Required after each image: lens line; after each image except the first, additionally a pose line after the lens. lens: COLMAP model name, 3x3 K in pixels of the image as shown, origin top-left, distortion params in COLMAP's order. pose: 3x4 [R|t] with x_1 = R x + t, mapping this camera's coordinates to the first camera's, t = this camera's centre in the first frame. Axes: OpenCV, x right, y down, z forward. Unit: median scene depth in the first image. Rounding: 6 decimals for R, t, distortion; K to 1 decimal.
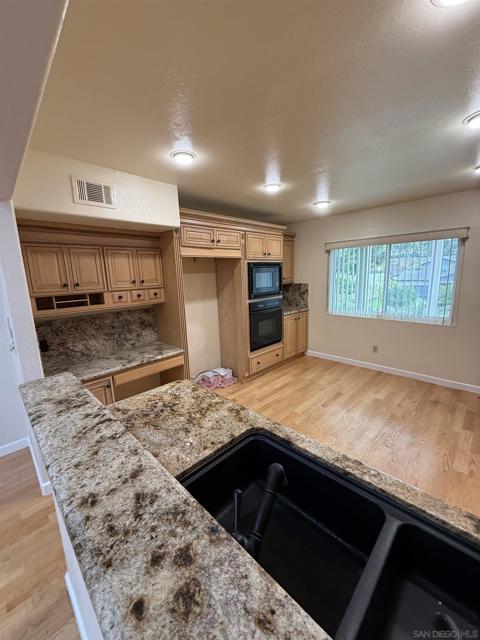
lens RADIAL K [[254.4, 0, 240.1], [0, 254.4, 319.7], [0, 0, 1]] dist [-0.000613, 0.000296]
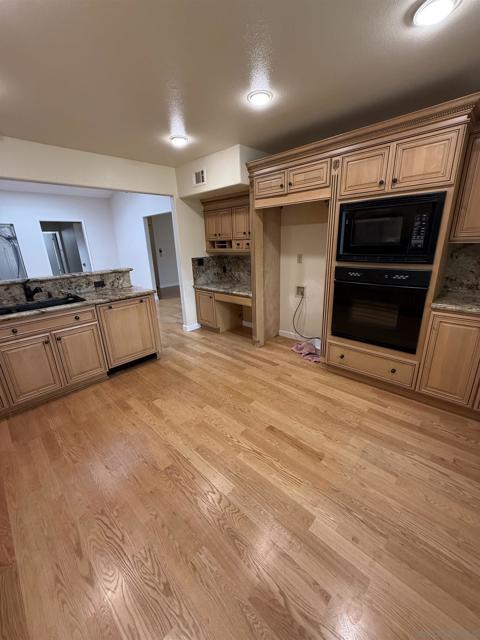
lens RADIAL K [[254.4, 0, 238.3], [0, 254.4, 319.8], [0, 0, 1]] dist [-0.000613, 0.000296]
pose [[0.018547, 0.335893, -0.941717, 0.969582], [-0.142890, 0.933101, 0.330006, -0.158695], [0.989565, 0.128442, 0.065302, 0.931821]]
